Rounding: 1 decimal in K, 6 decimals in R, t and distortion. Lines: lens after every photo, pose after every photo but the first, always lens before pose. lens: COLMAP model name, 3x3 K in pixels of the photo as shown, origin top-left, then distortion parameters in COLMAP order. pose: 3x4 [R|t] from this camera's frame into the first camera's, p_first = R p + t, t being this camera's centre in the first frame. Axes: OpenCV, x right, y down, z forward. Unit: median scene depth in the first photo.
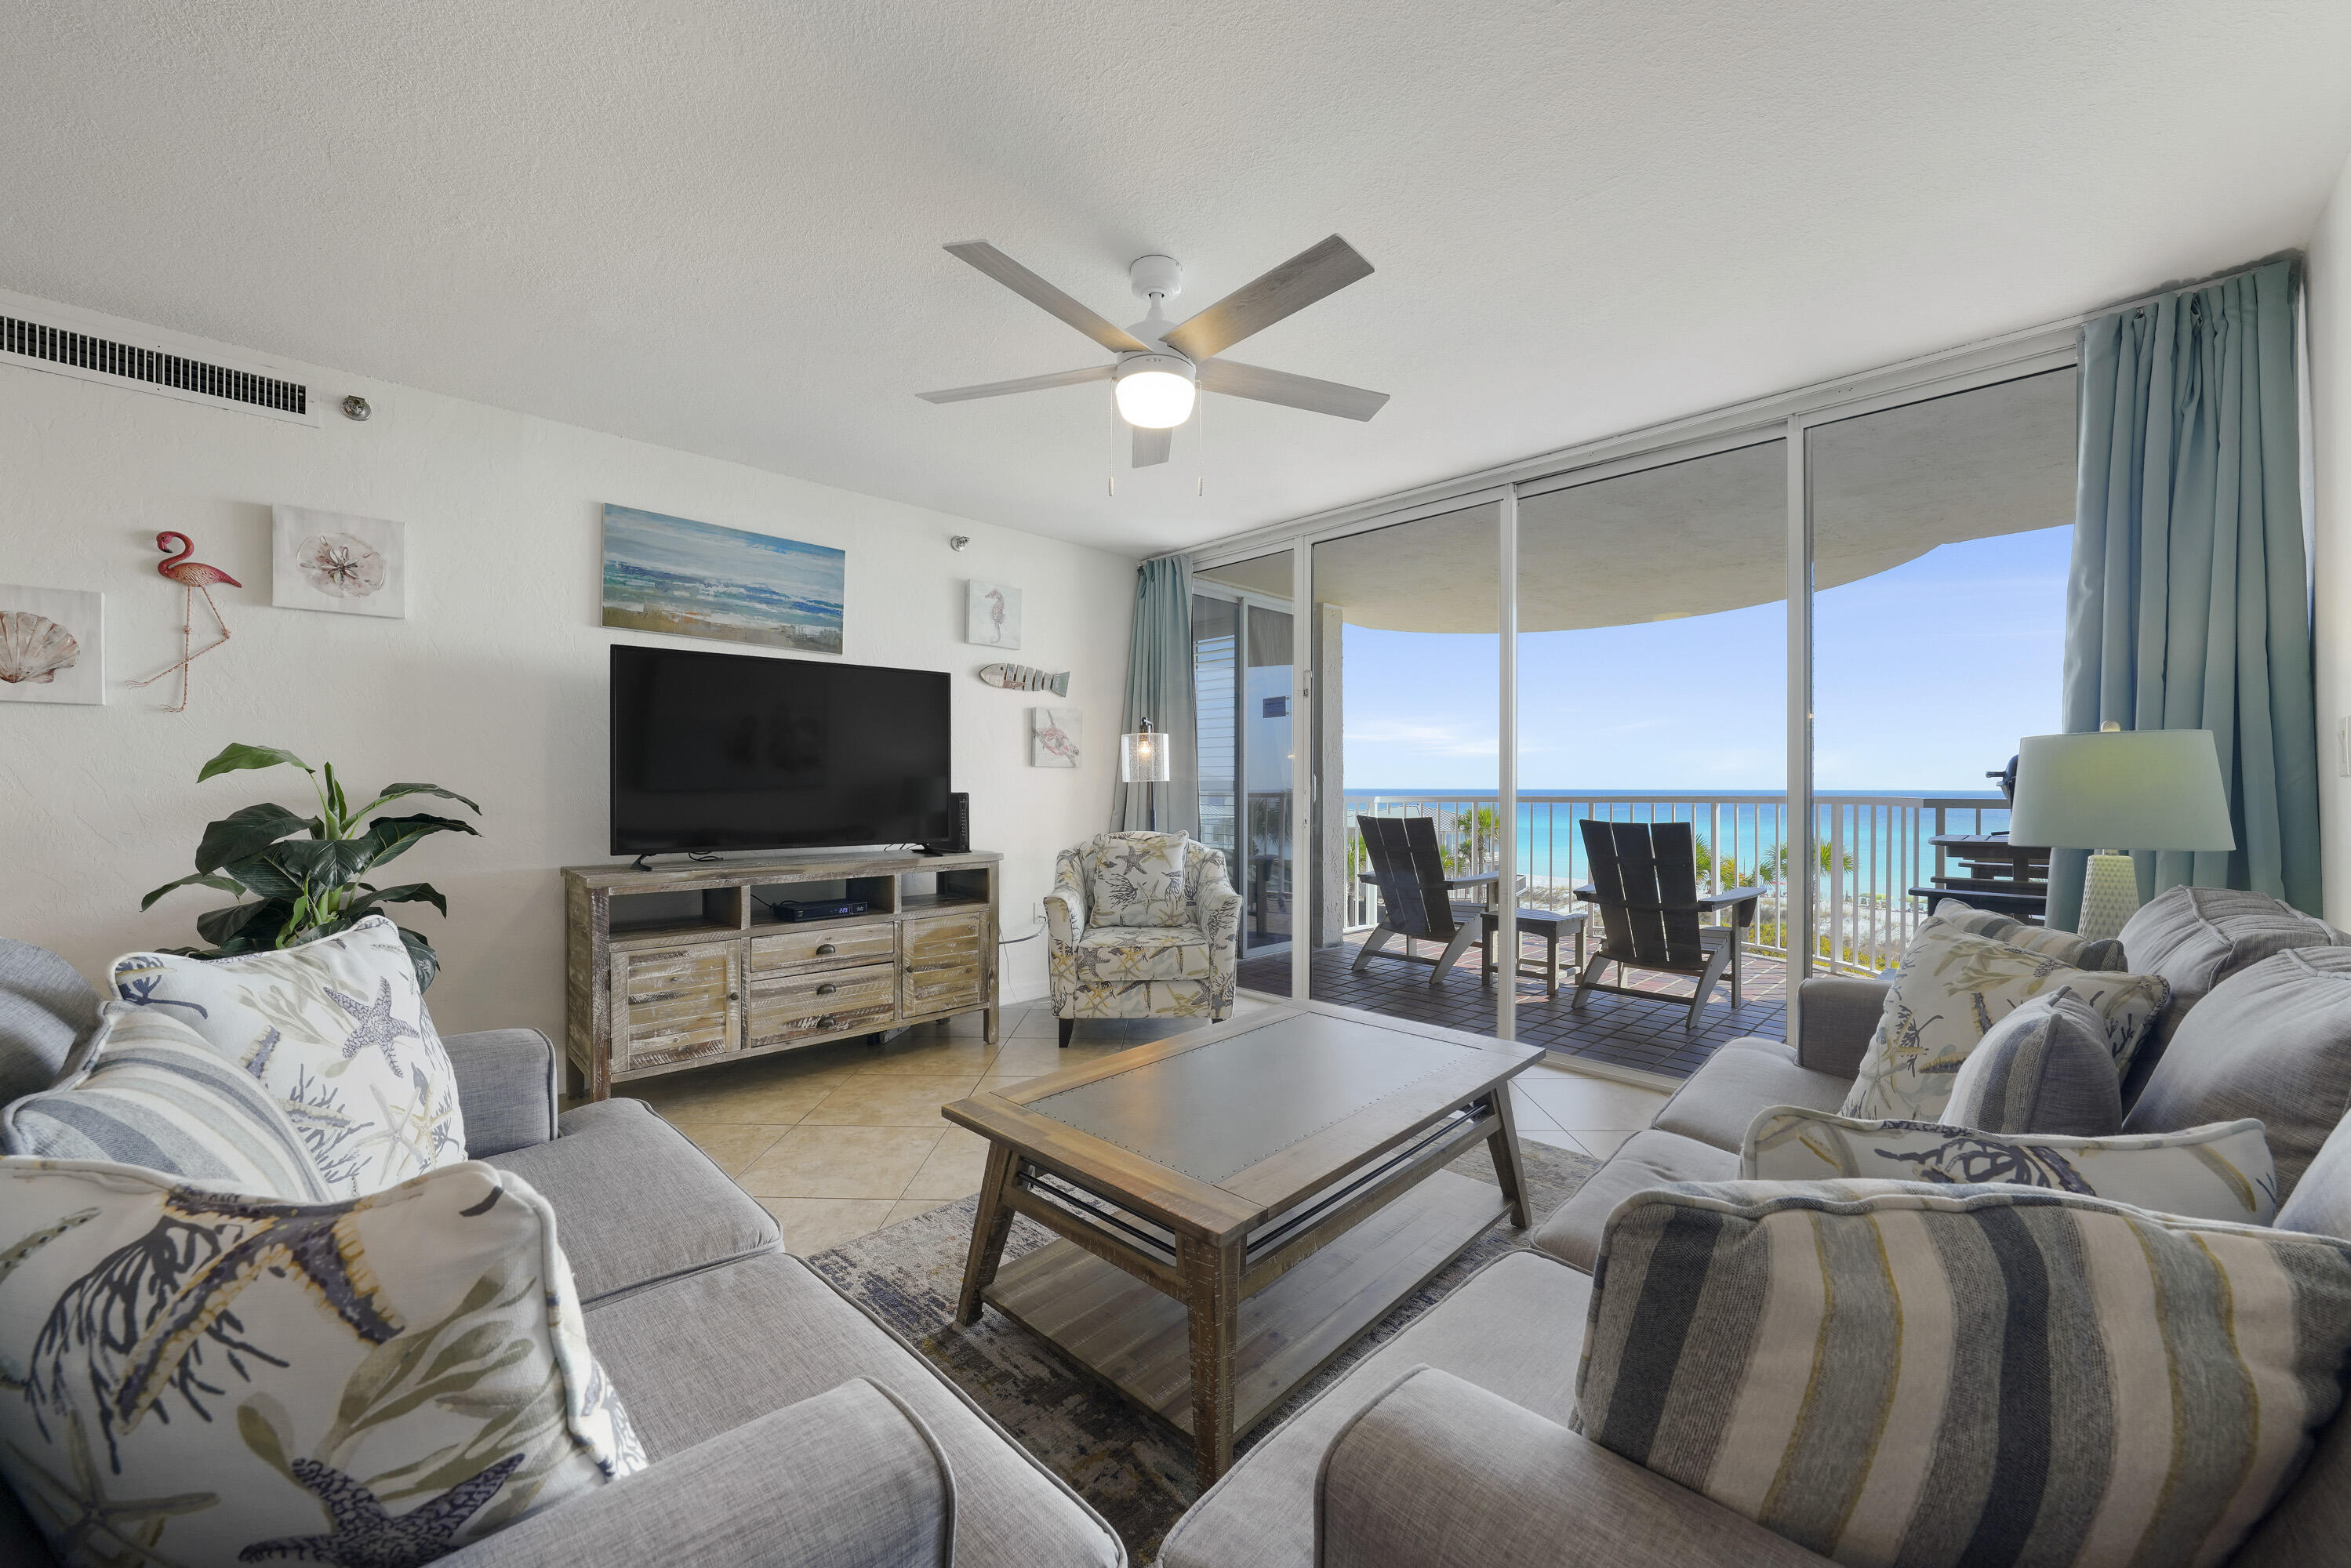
lens RADIAL K [[893.0, 0, 1183.7], [0, 893.0, 785.7], [0, 0, 1]] dist [-0.024713, 0.006259]
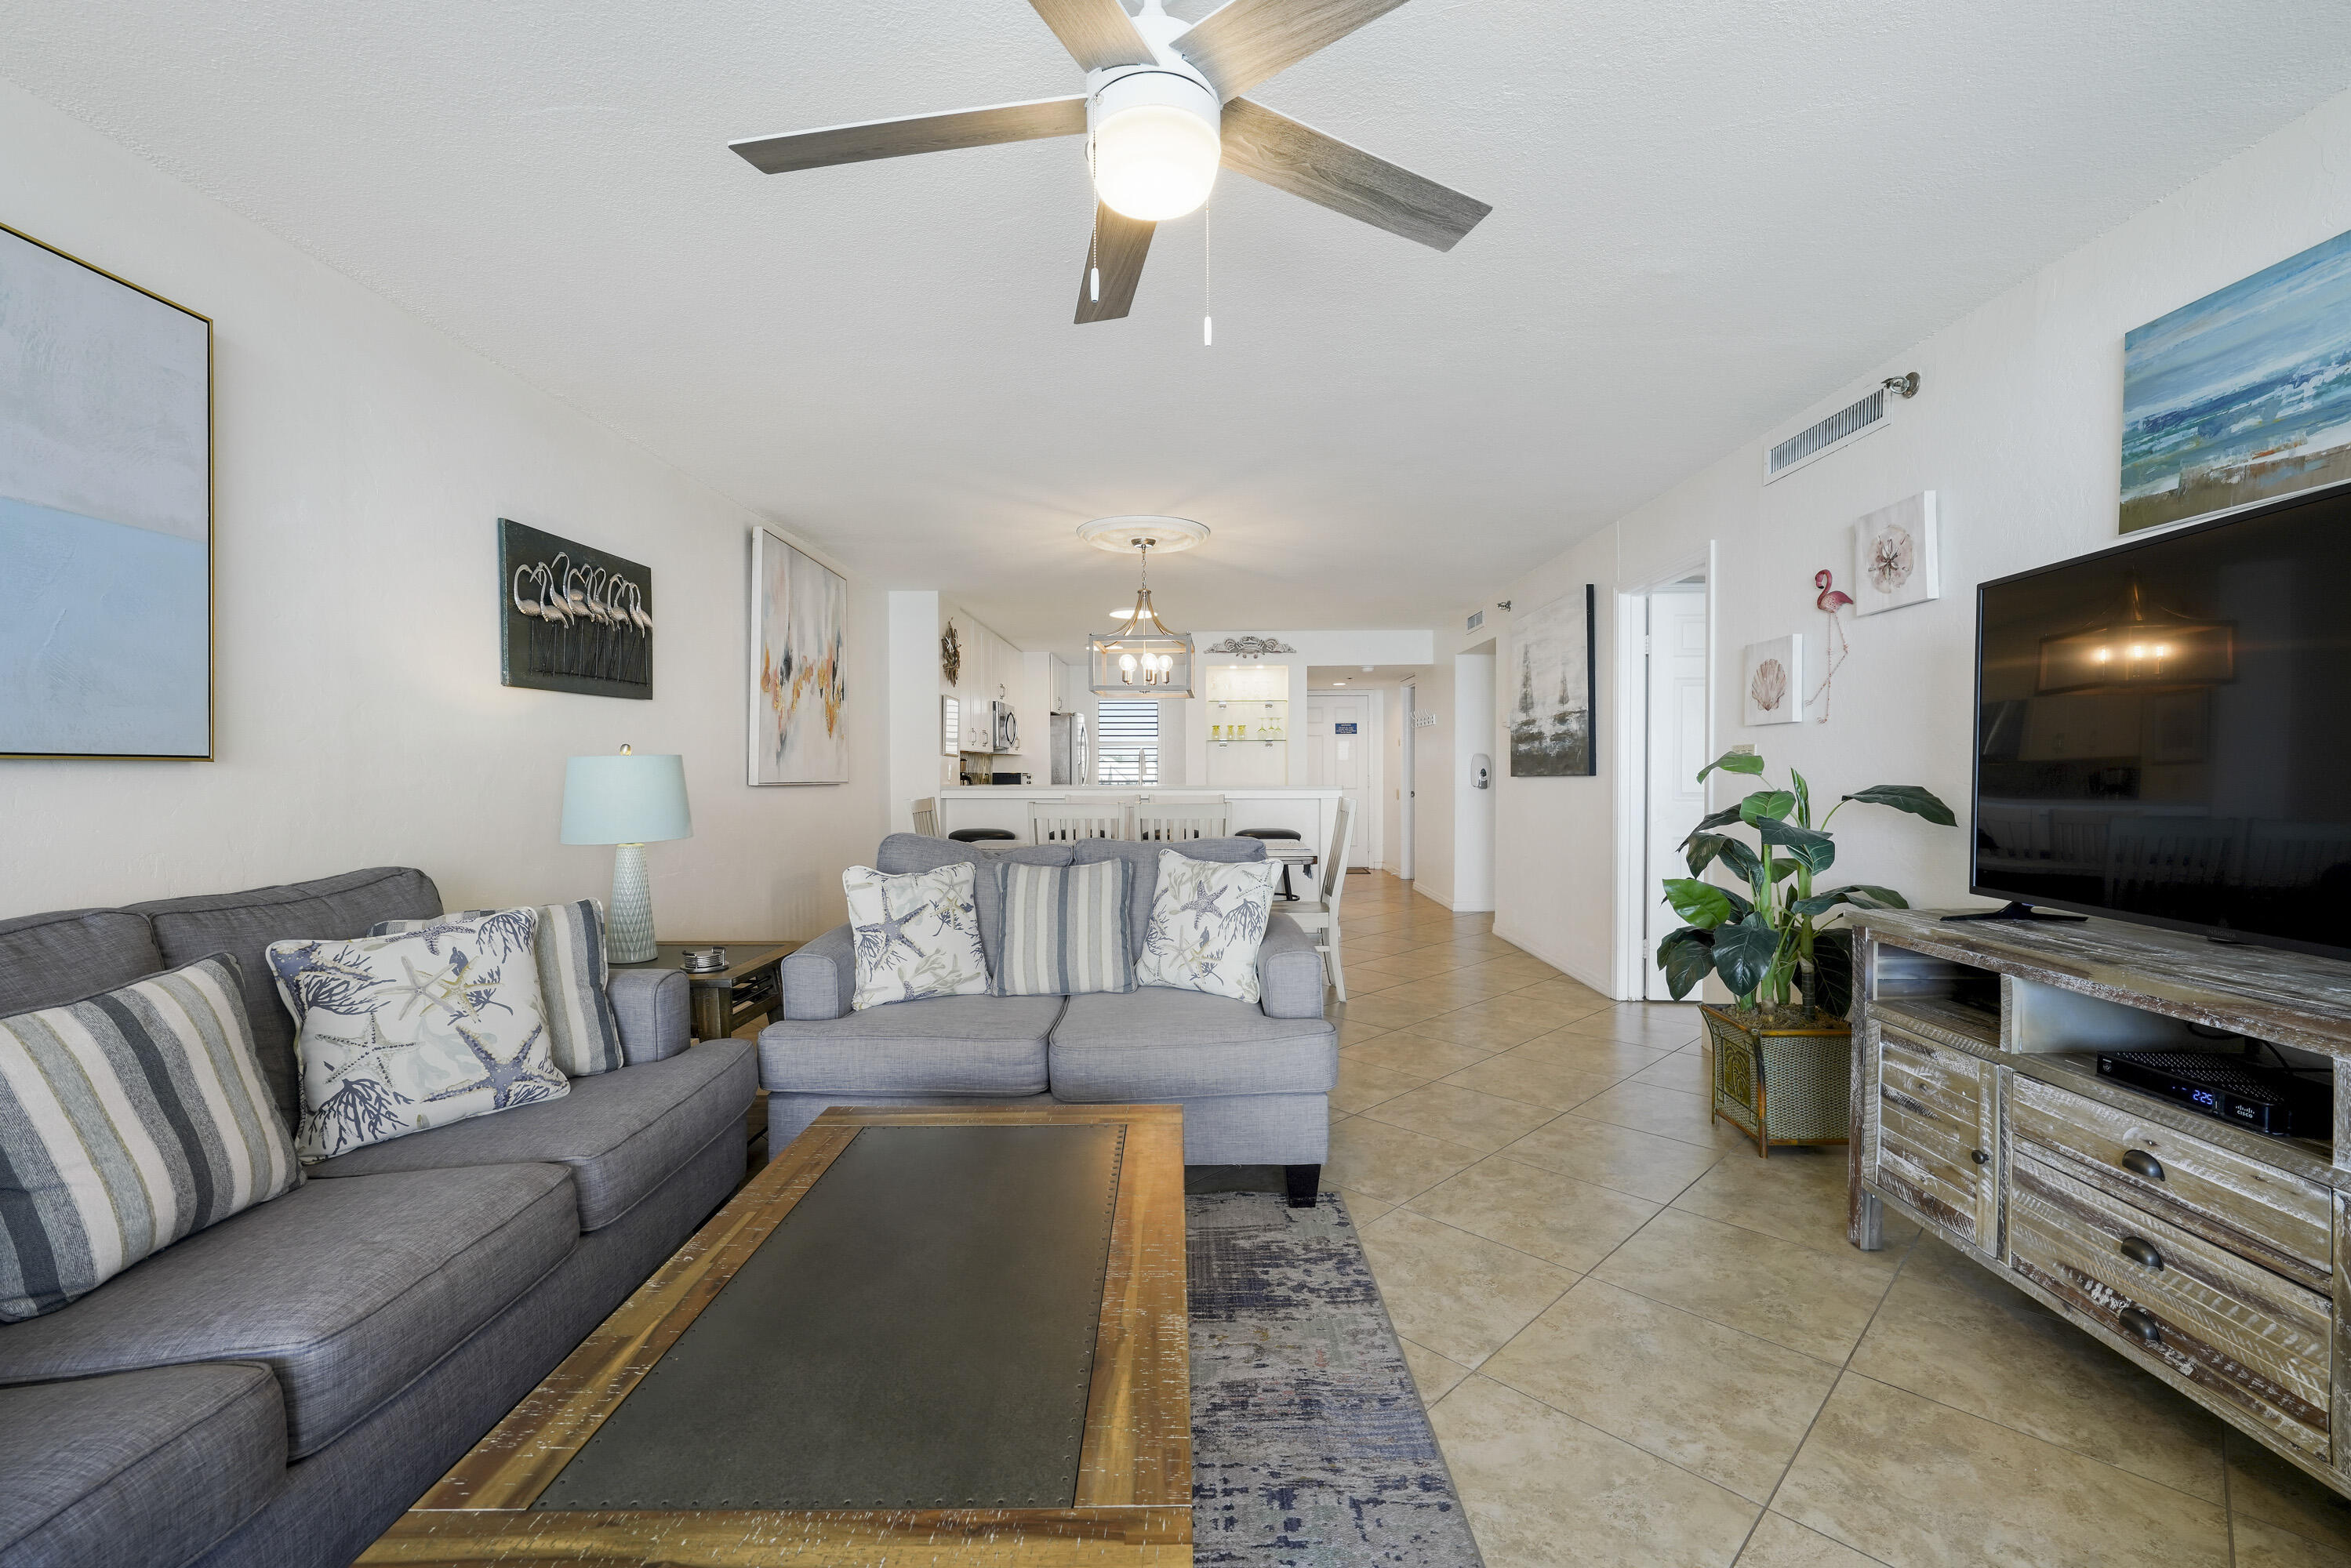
lens RADIAL K [[970.7, 0, 1186.1], [0, 970.7, 786.3], [0, 0, 1]] dist [-0.015841, 0.007024]
pose [[-0.711639, 0.012249, -0.702438, 0.281214], [0.003156, 0.999894, 0.014239, -0.015229], [0.702538, 0.007916, -0.711602, 0.997563]]
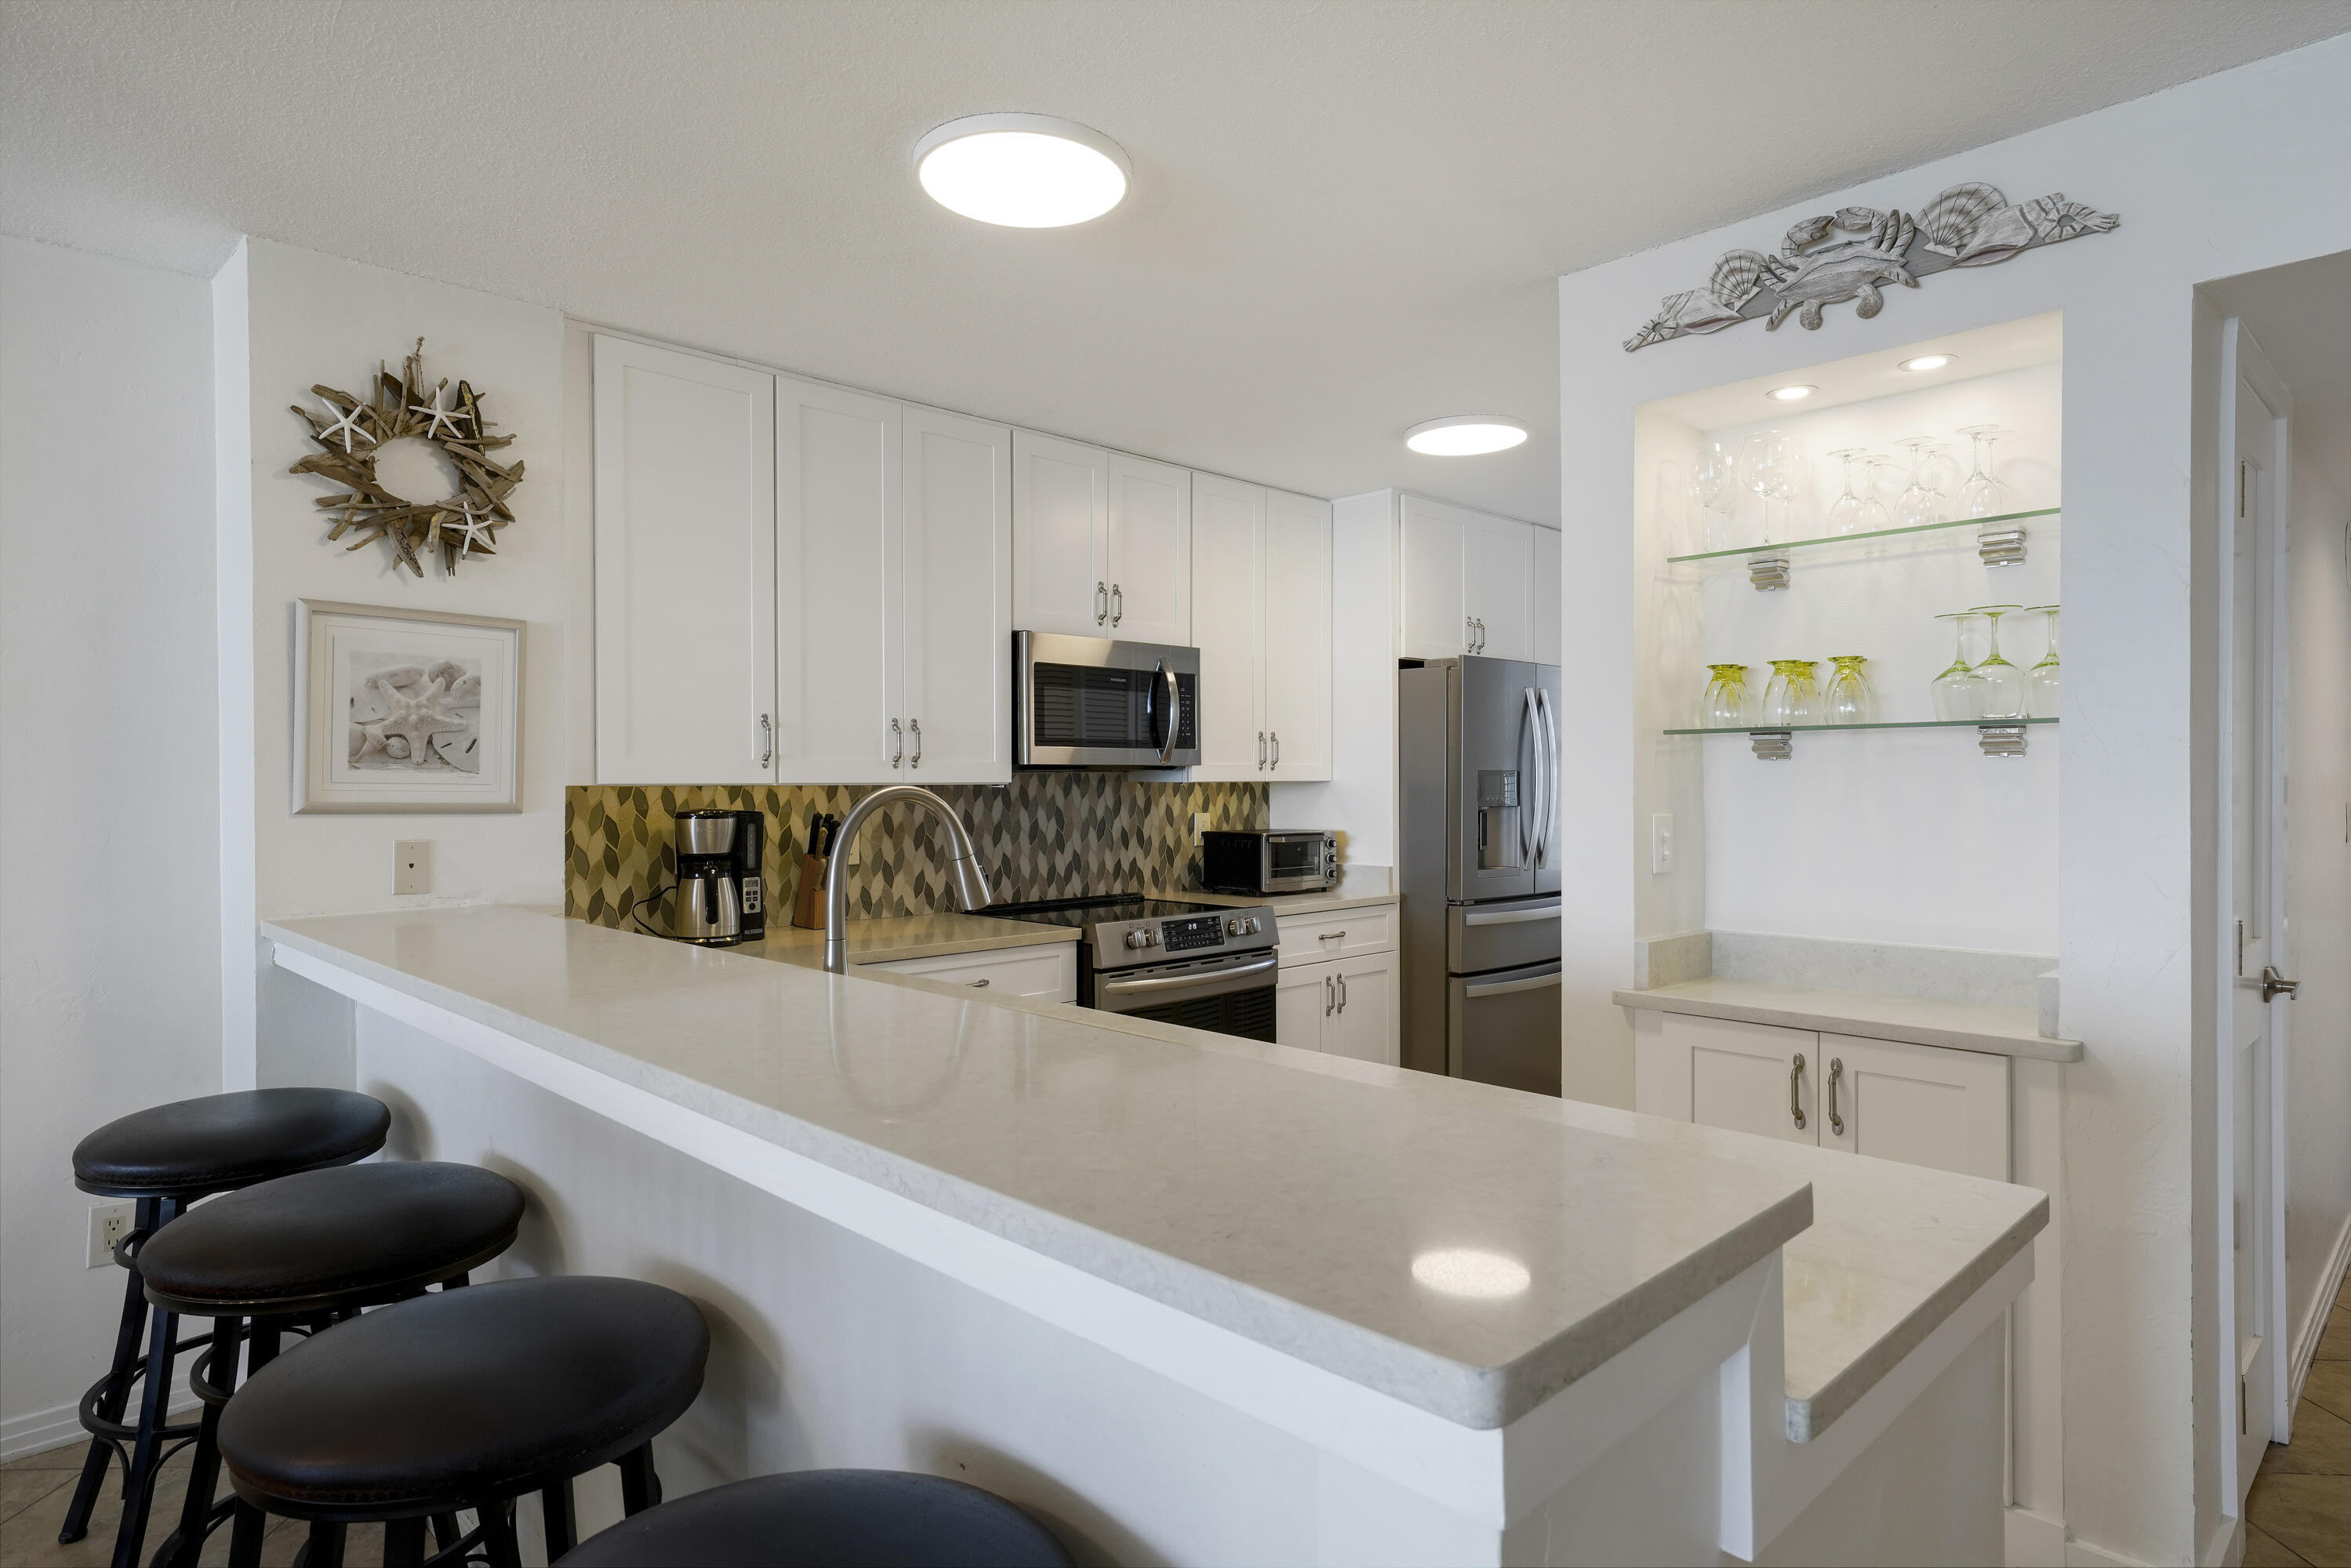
lens RADIAL K [[1317.4, 0, 1175.8], [0, 1317.4, 787.0], [0, 0, 1]] dist [0.012934, -0.000550]
pose [[-0.999988, 0.001603, 0.004657, -1.325424], [0.001621, 0.999991, 0.003816, -0.071675], [-0.004651, 0.003823, -0.999982, -0.018326]]
